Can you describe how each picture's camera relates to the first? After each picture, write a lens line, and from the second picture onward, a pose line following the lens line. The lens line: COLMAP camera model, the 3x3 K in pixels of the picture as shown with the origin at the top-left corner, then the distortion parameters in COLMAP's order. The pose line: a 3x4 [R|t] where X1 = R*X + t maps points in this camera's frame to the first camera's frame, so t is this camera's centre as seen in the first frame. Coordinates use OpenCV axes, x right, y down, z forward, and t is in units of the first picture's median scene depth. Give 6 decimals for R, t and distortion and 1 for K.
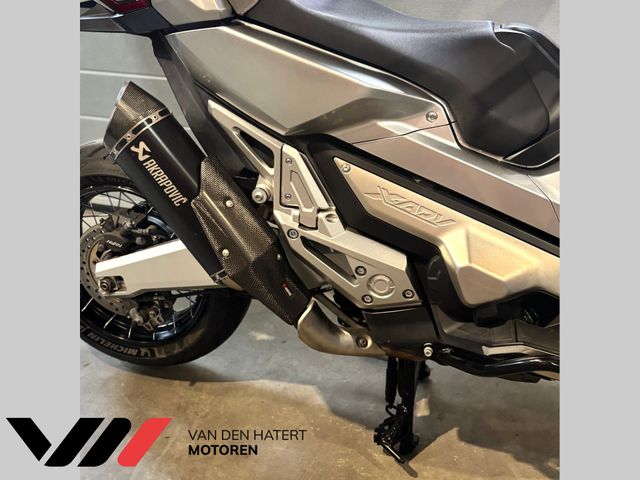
lens RADIAL K [[609.5, 0, 318.3], [0, 609.5, 213.2], [0, 0, 1]] dist [0.080352, -0.014744]
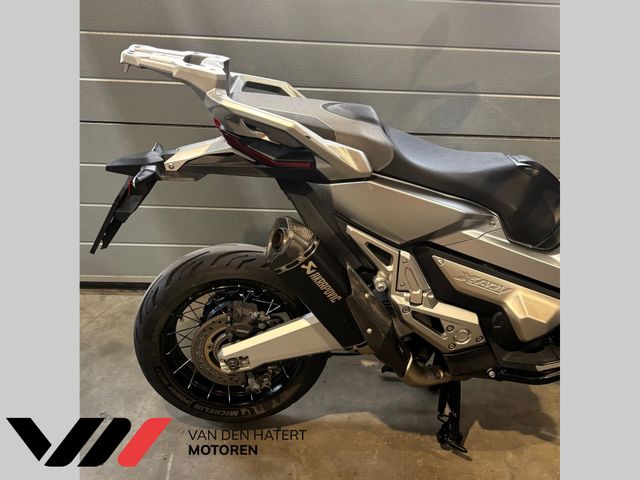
lens RADIAL K [[609.5, 0, 318.3], [0, 609.5, 213.2], [0, 0, 1]] dist [0.080352, -0.014744]
pose [[0.942255, -0.097654, 0.320342, -0.684374], [0.100783, 0.994885, 0.006840, -0.226173], [-0.319371, 0.025840, 0.947277, -0.316701]]
